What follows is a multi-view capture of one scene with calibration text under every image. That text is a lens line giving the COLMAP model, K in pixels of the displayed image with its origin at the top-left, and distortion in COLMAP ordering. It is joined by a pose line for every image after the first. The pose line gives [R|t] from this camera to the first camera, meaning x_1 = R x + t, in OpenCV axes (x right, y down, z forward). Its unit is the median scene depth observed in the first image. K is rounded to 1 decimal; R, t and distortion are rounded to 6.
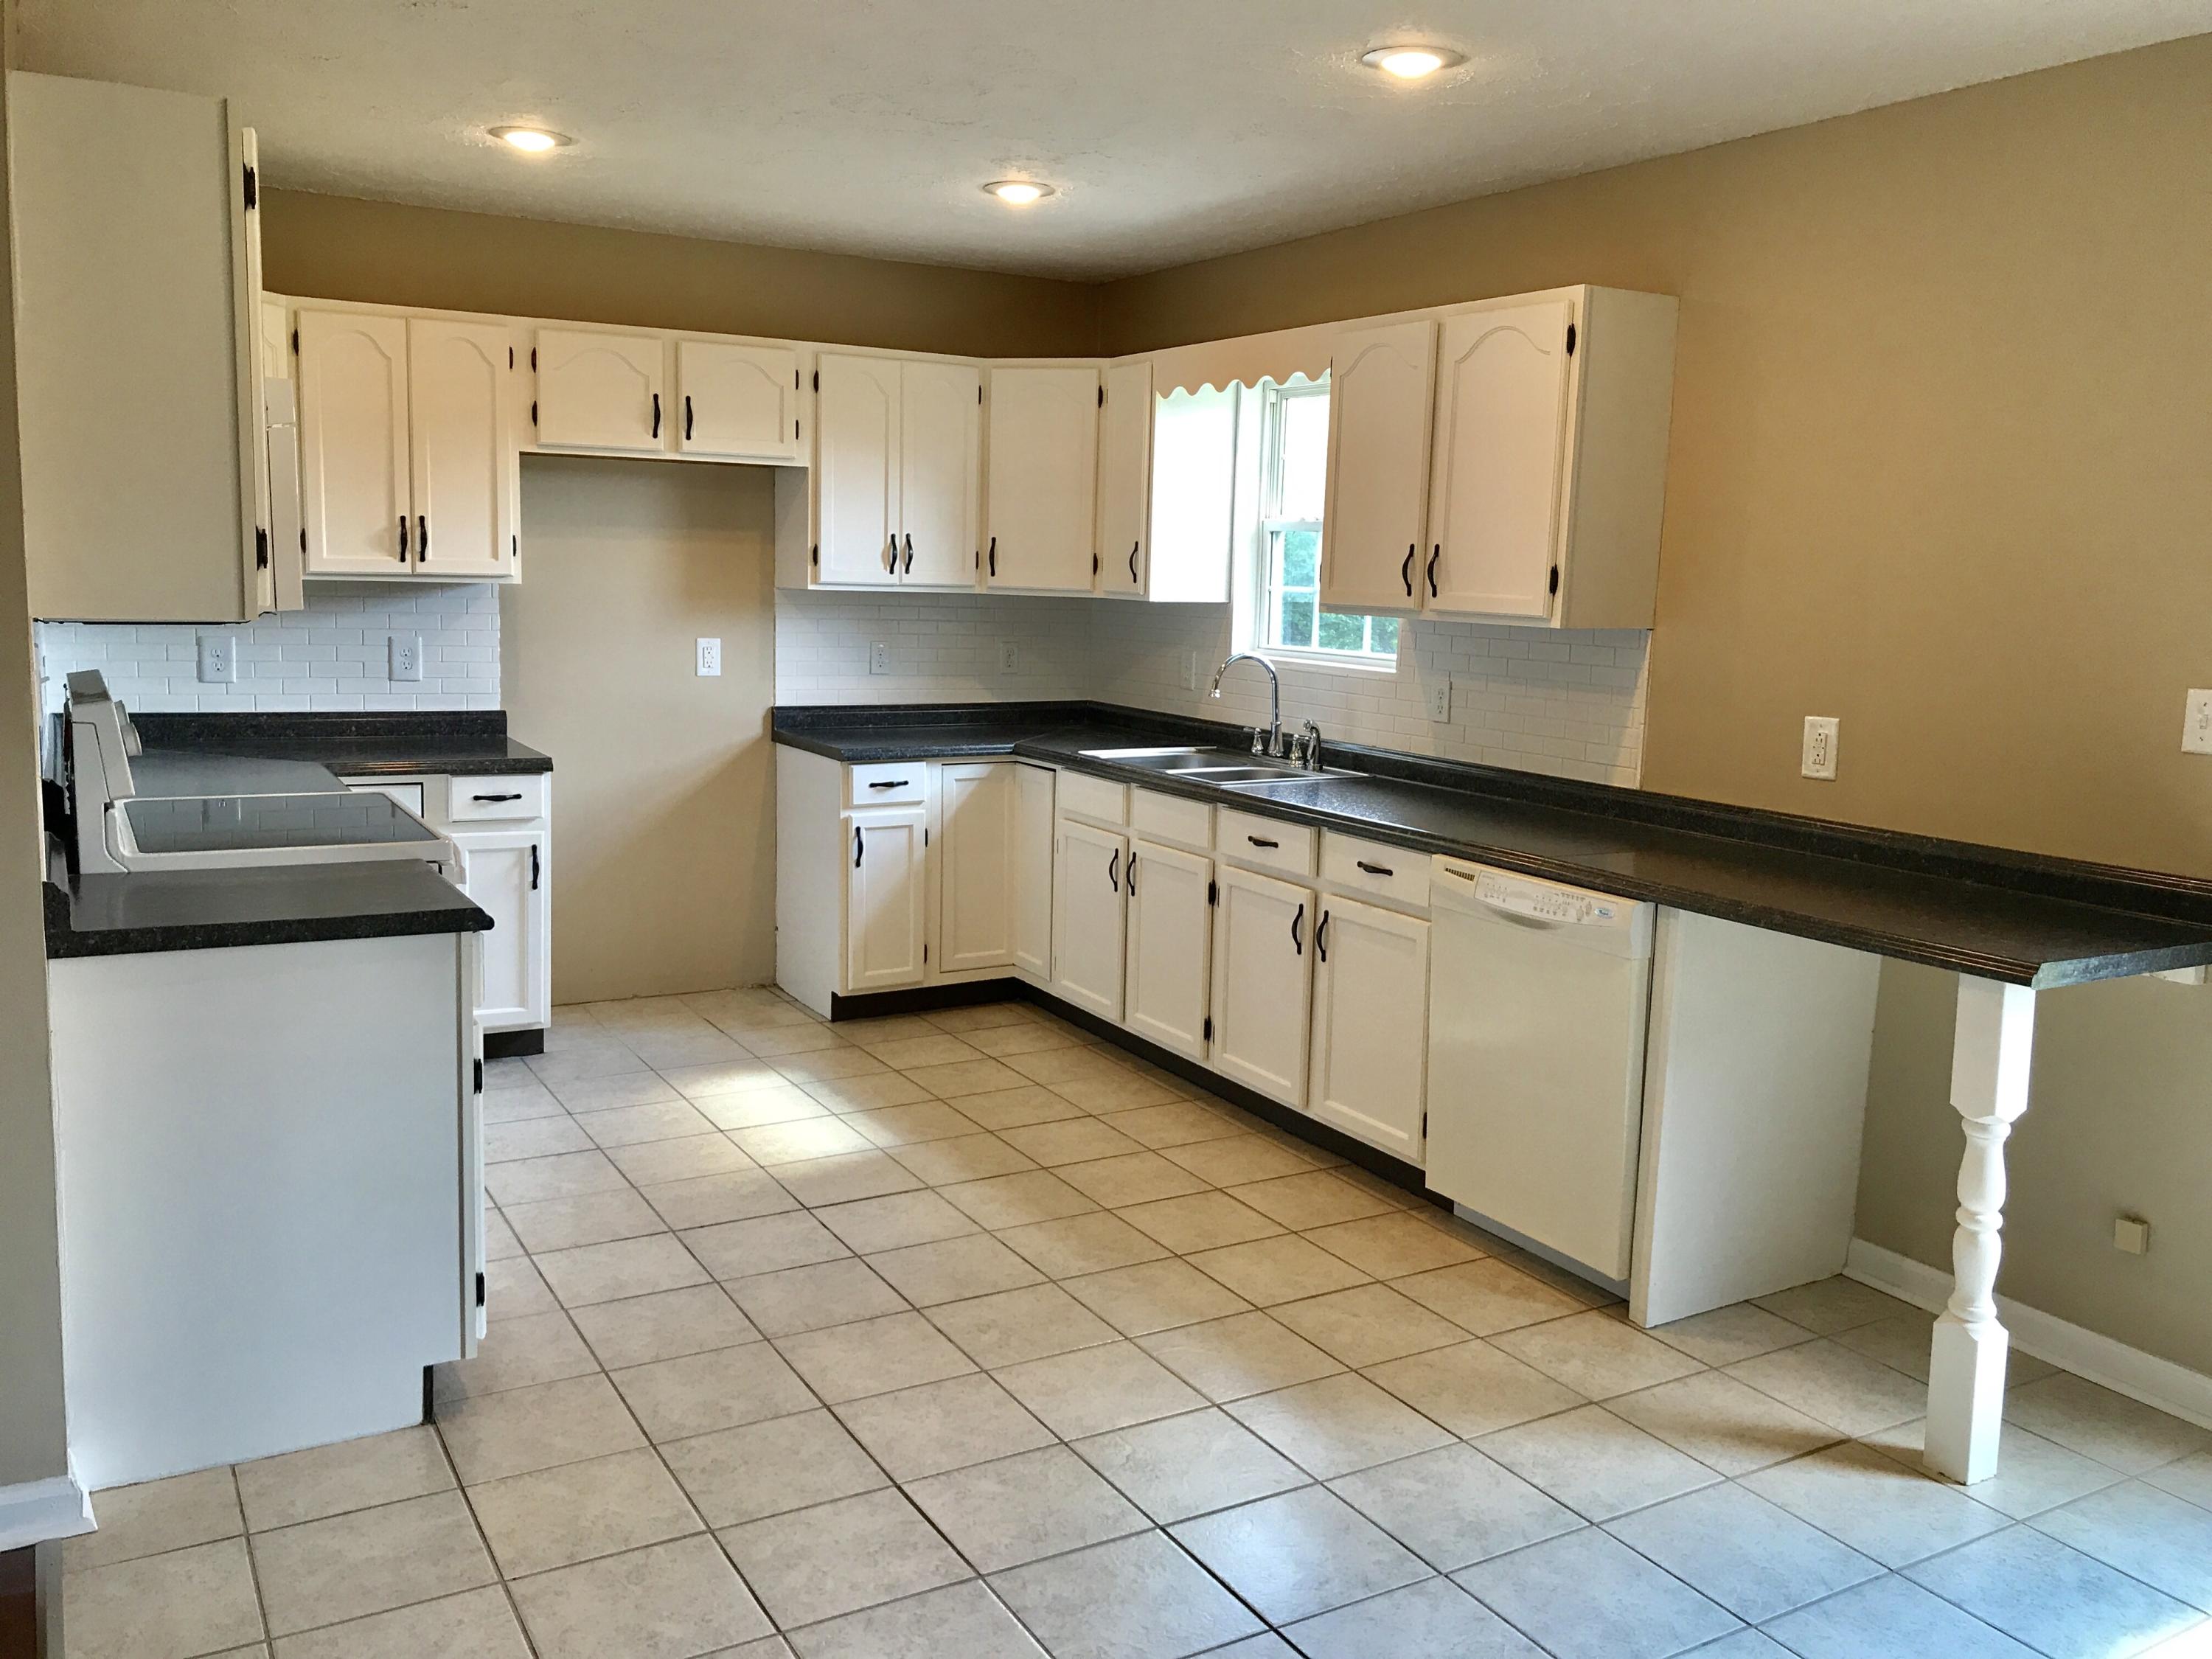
lens RADIAL K [[1826.9, 0, 1106.0], [0, 1826.9, 829.5], [0, 0, 1]] dist [0.067735, -0.092293]
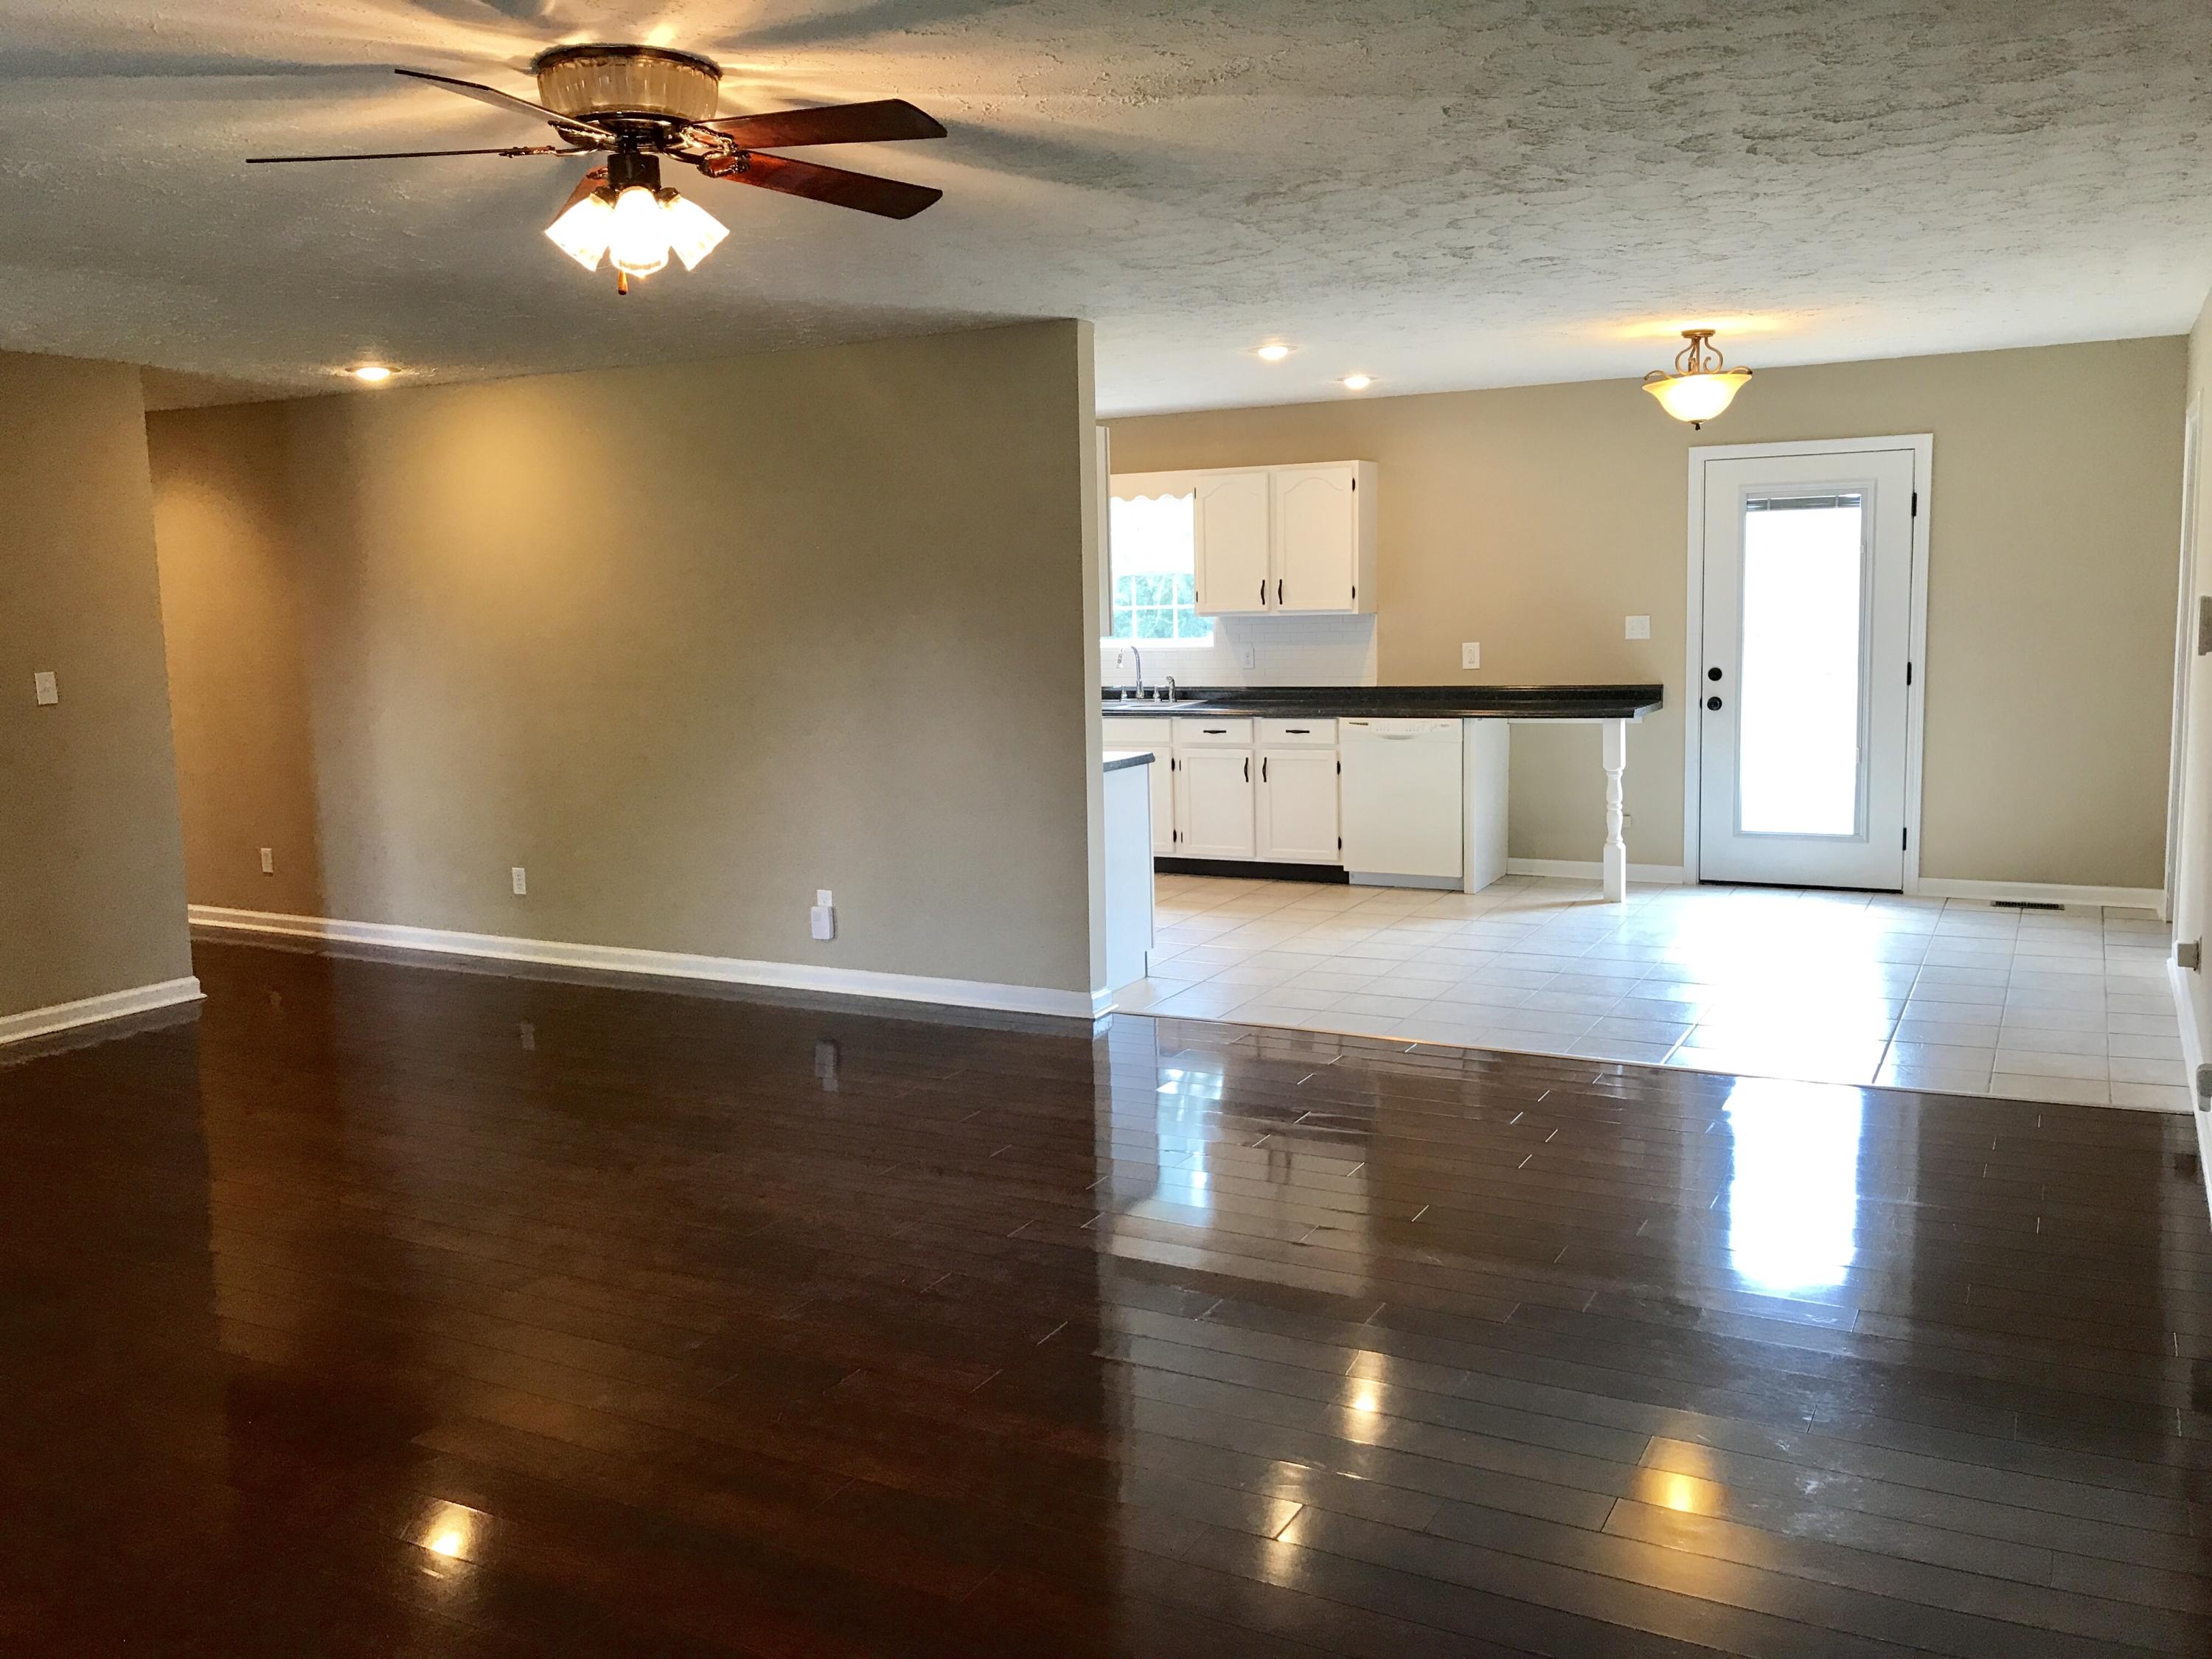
lens RADIAL K [[1826.9, 0, 1106.0], [0, 1826.9, 829.5], [0, 0, 1]] dist [0.067735, -0.092293]
pose [[0.845009, -0.121430, 0.520783, -0.980447], [0.130709, 0.991238, 0.019039, 0.054587], [-0.518531, 0.051983, 0.853477, -0.585473]]
